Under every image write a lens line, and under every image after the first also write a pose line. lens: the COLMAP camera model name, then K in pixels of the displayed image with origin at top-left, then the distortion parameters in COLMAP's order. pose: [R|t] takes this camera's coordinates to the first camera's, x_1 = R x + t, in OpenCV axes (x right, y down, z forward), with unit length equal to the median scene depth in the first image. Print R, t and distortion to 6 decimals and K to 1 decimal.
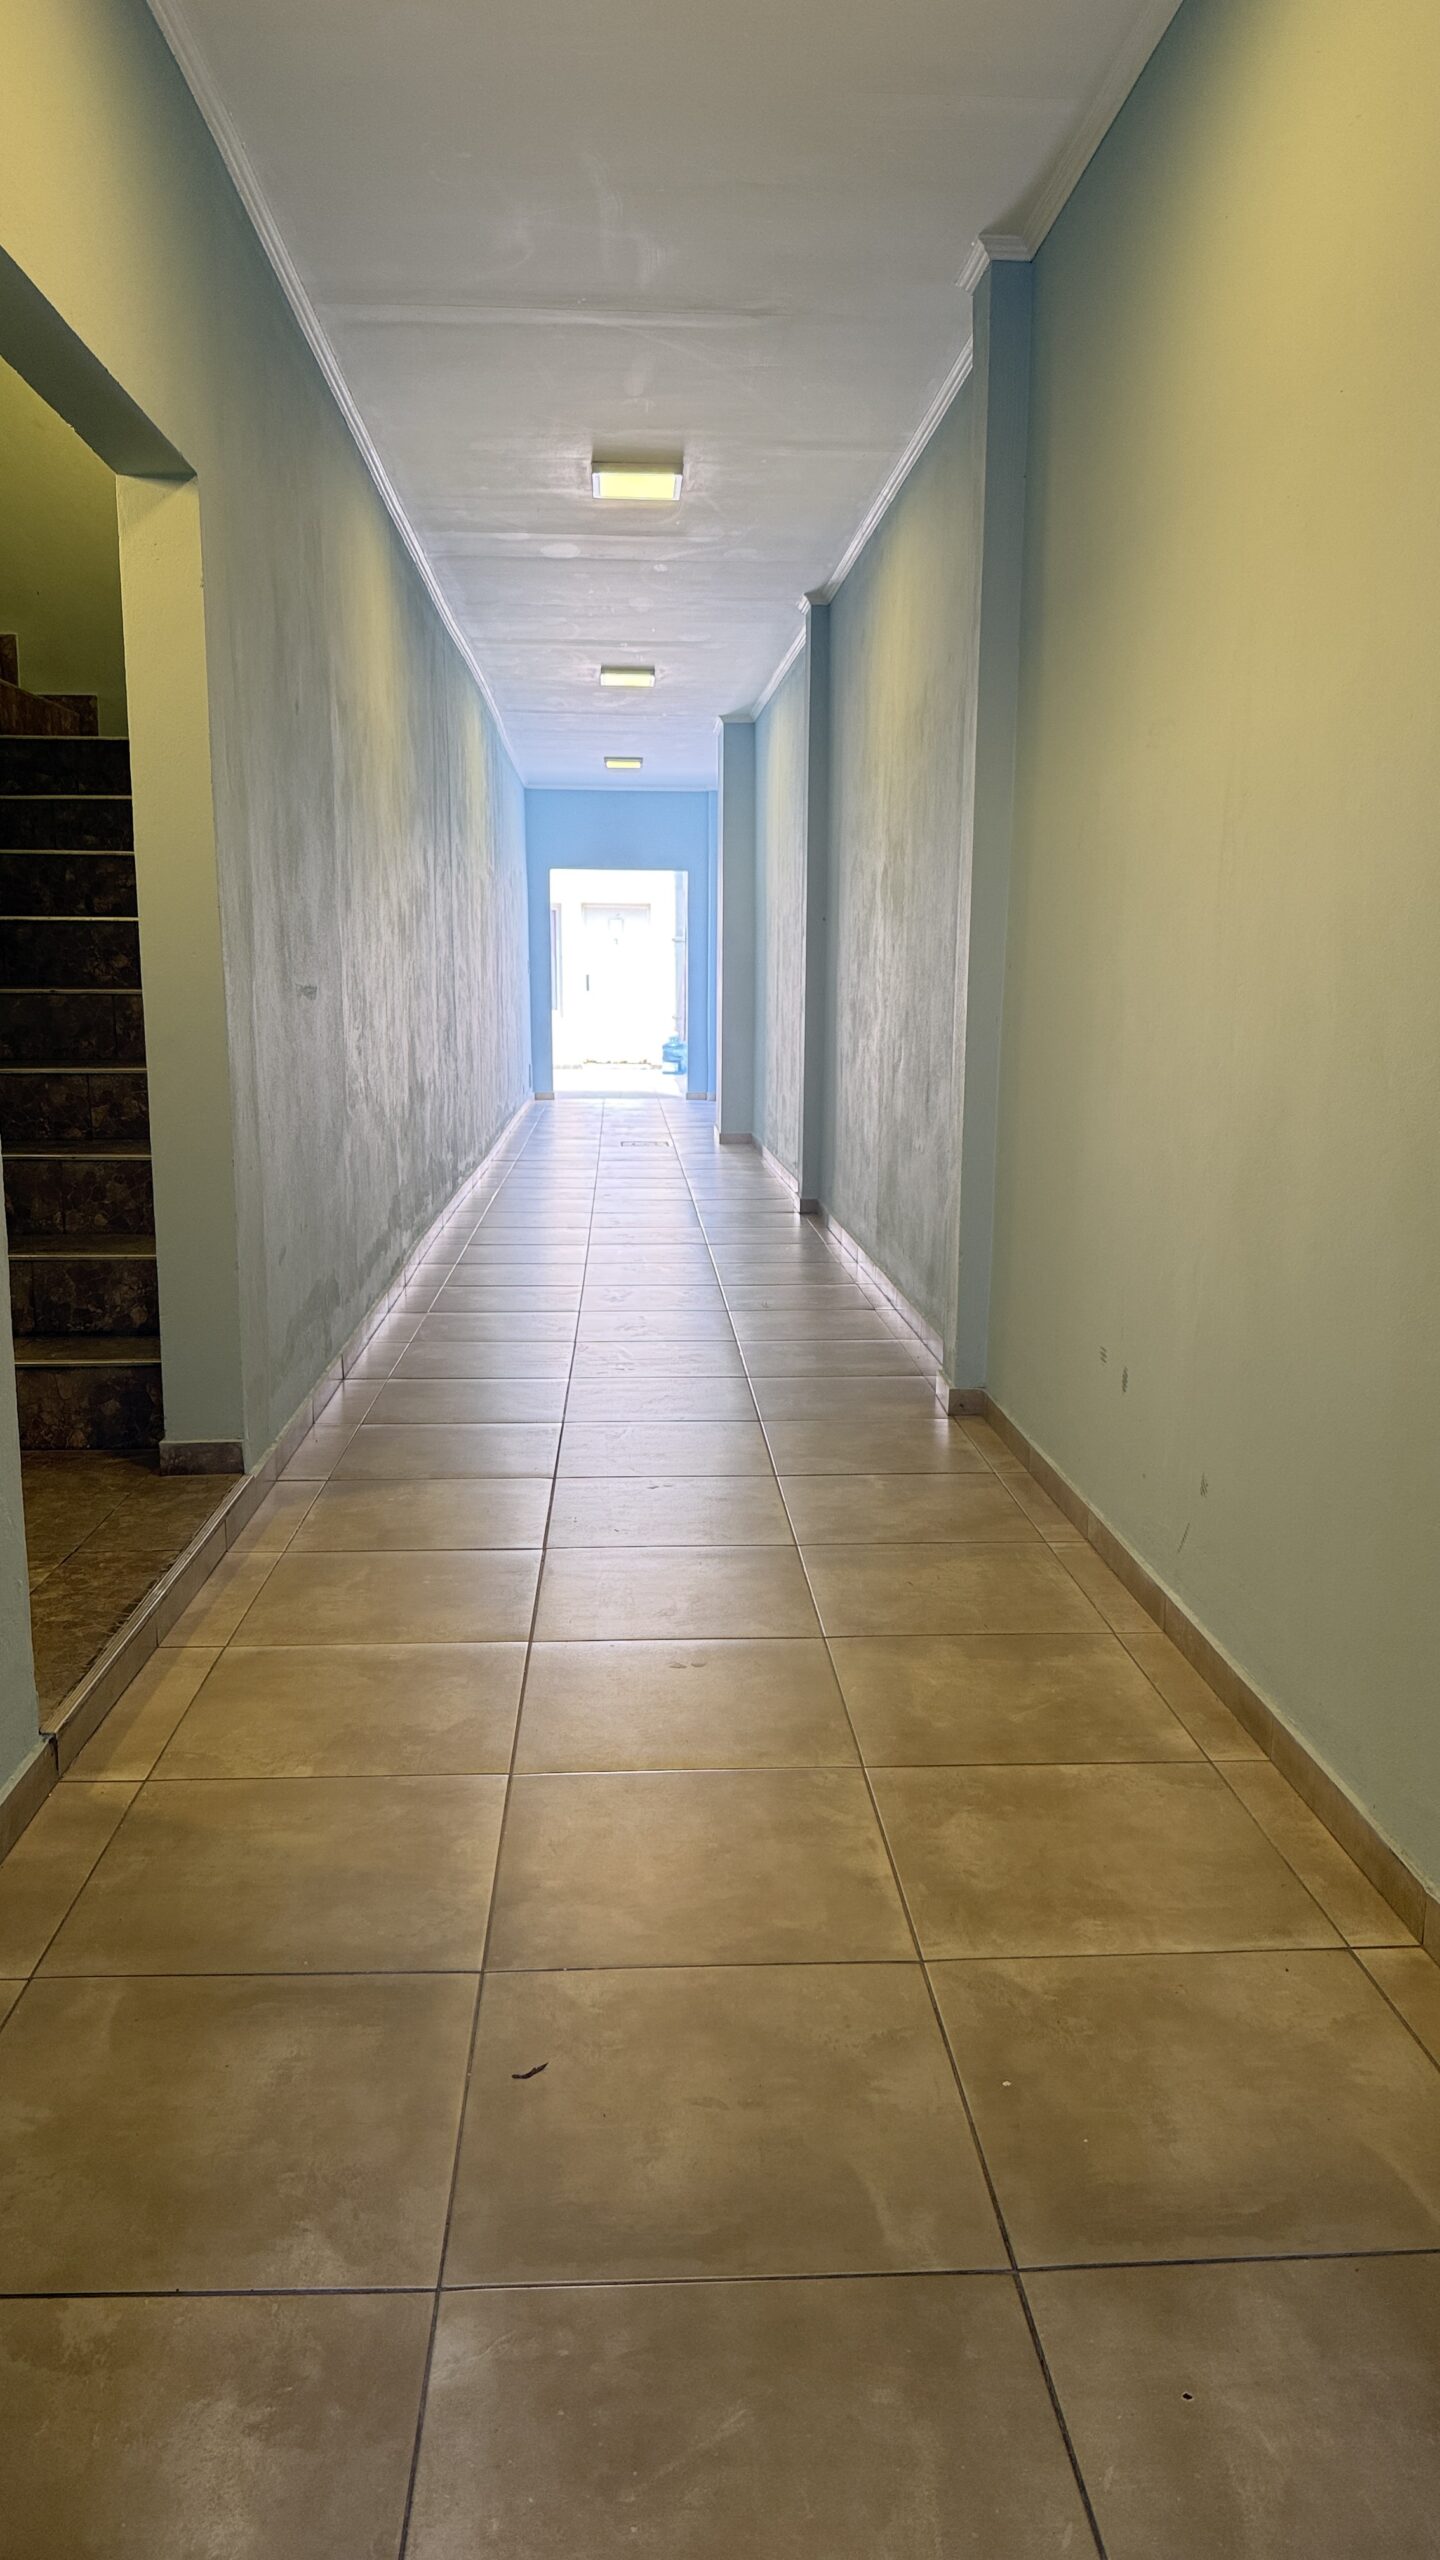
lens RADIAL K [[1809.9, 0, 724.2], [0, 1809.9, 1263.3], [0, 0, 1]] dist [0.051044, -0.052331]
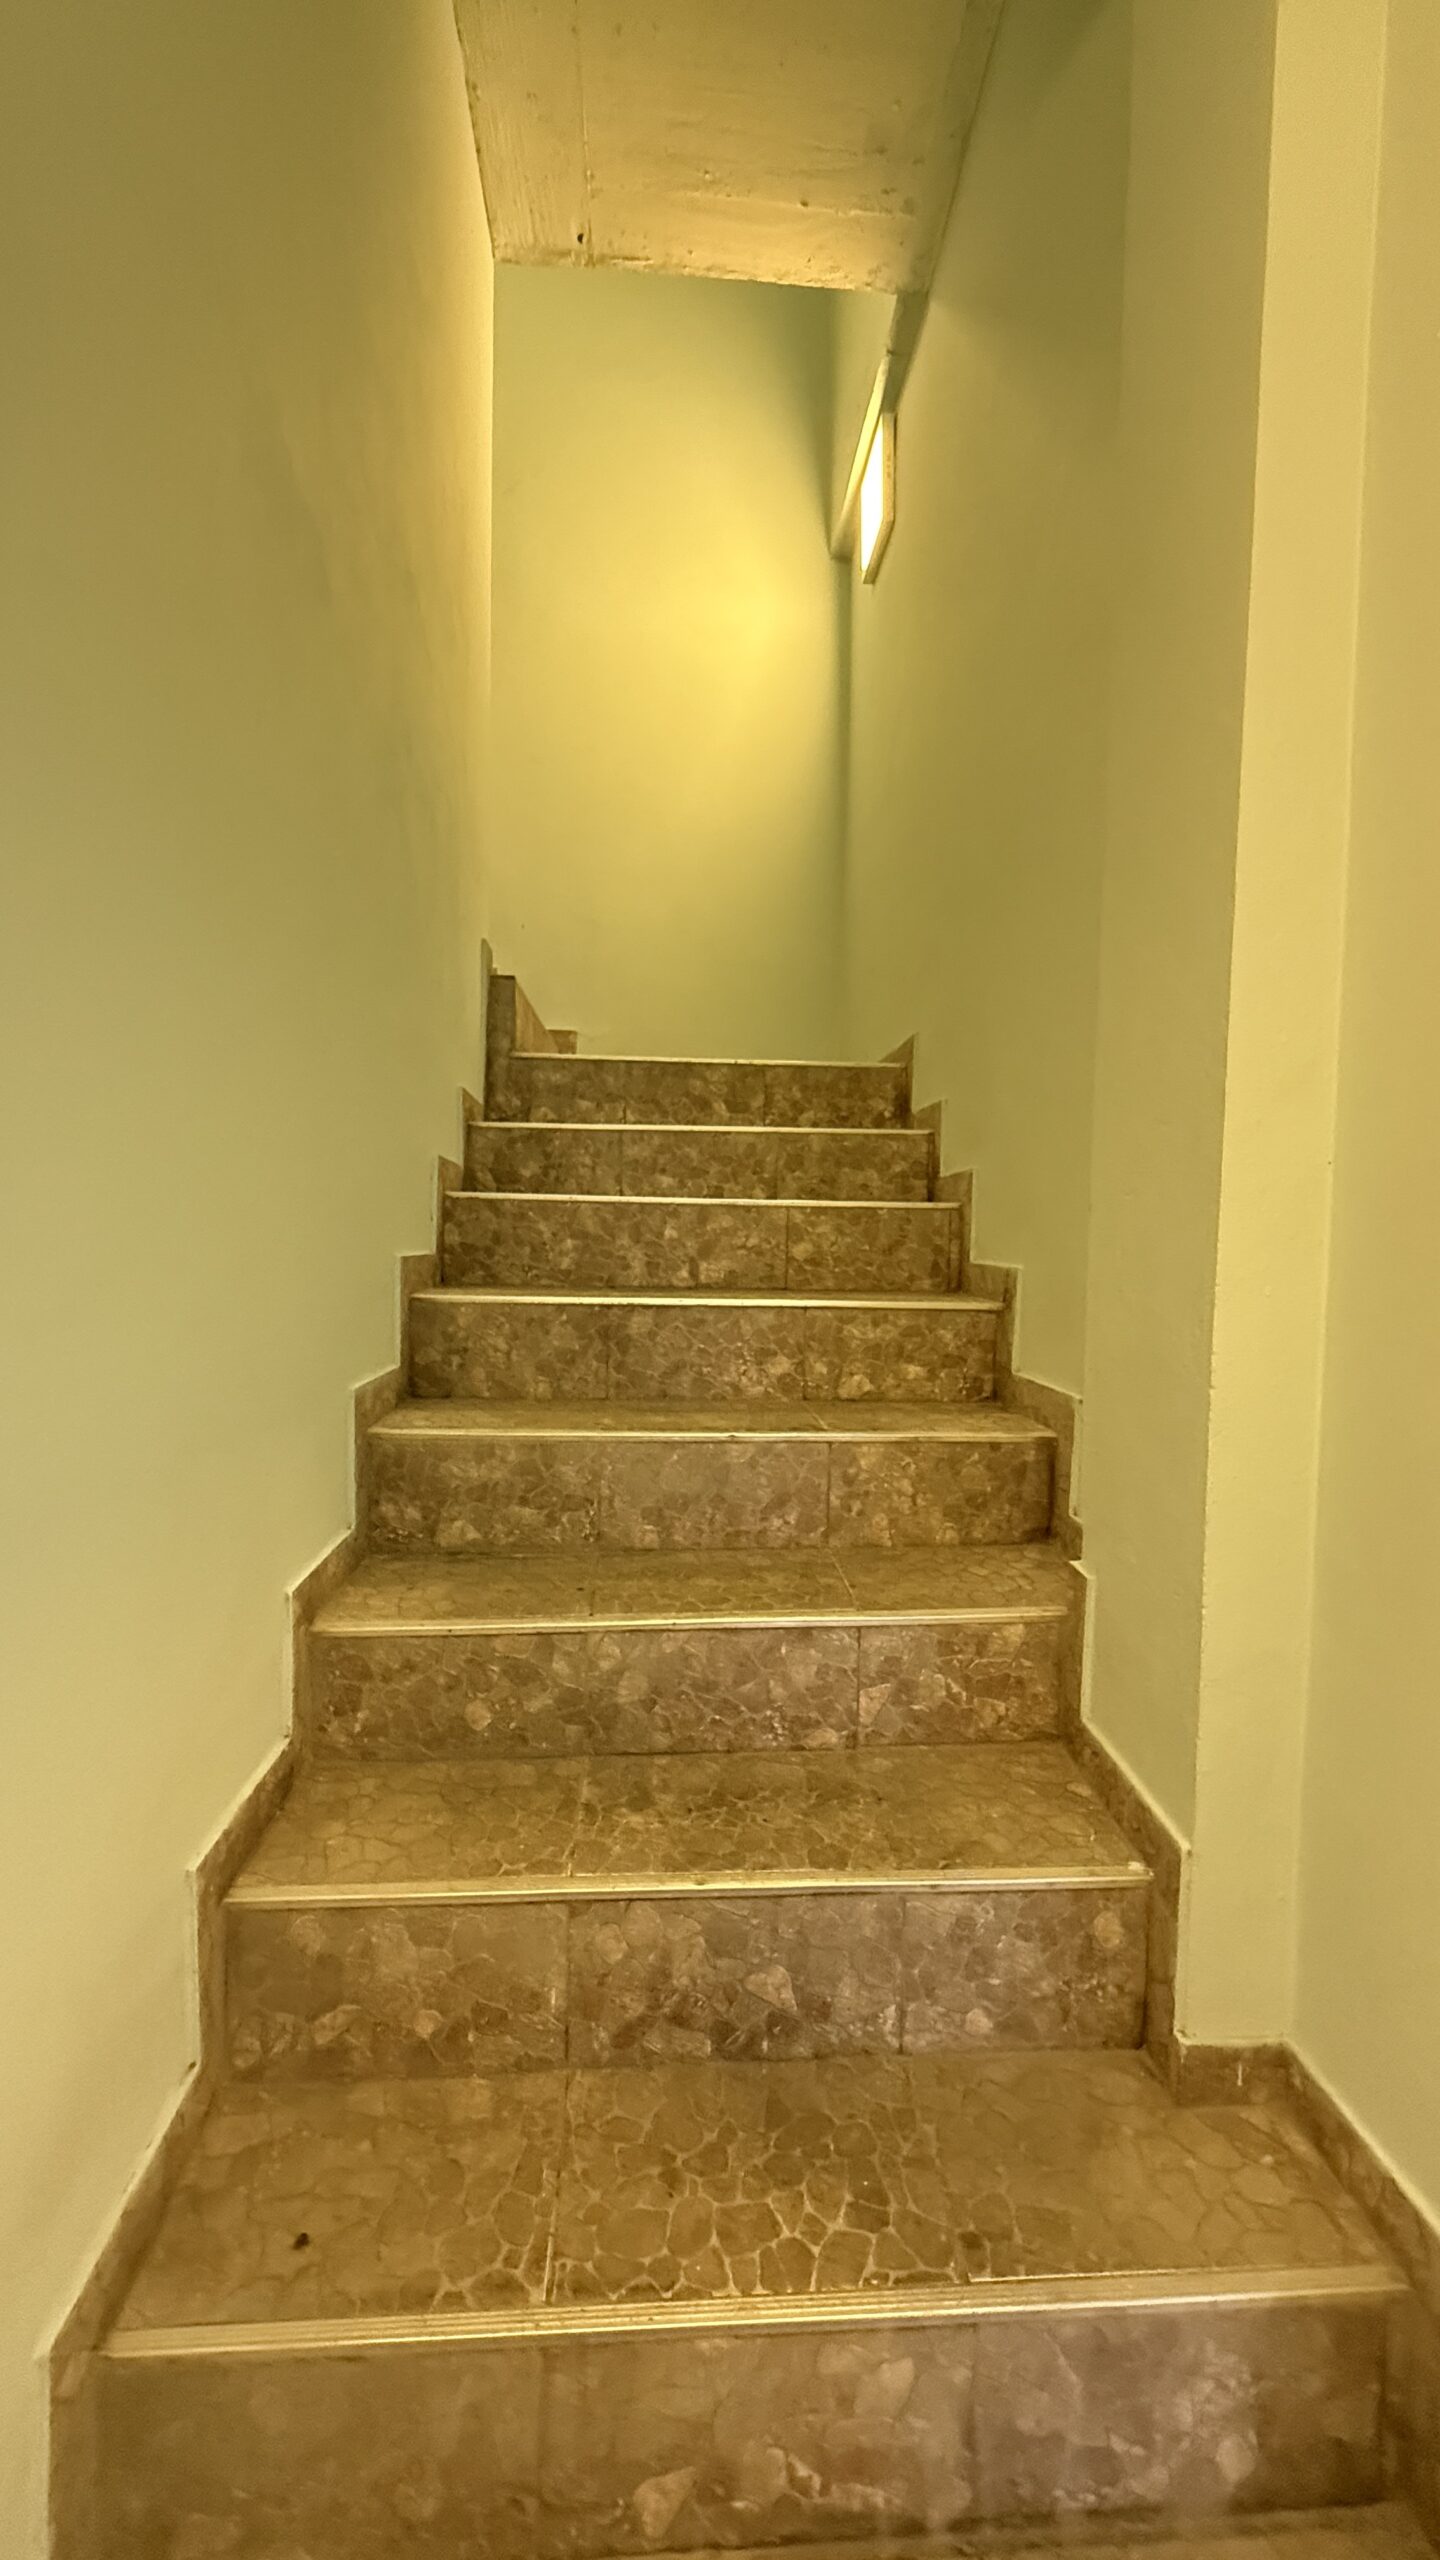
lens RADIAL K [[1022.4, 0, 717.0], [0, 1022.4, 1279.0], [0, 0, 1]] dist [-0.004920, 0.000461]
pose [[0.999882, 0.015221, 0.002186, -0.498966], [-0.014846, 0.992564, -0.120811, -0.213041], [-0.004009, 0.120765, 0.992673, 0.879936]]
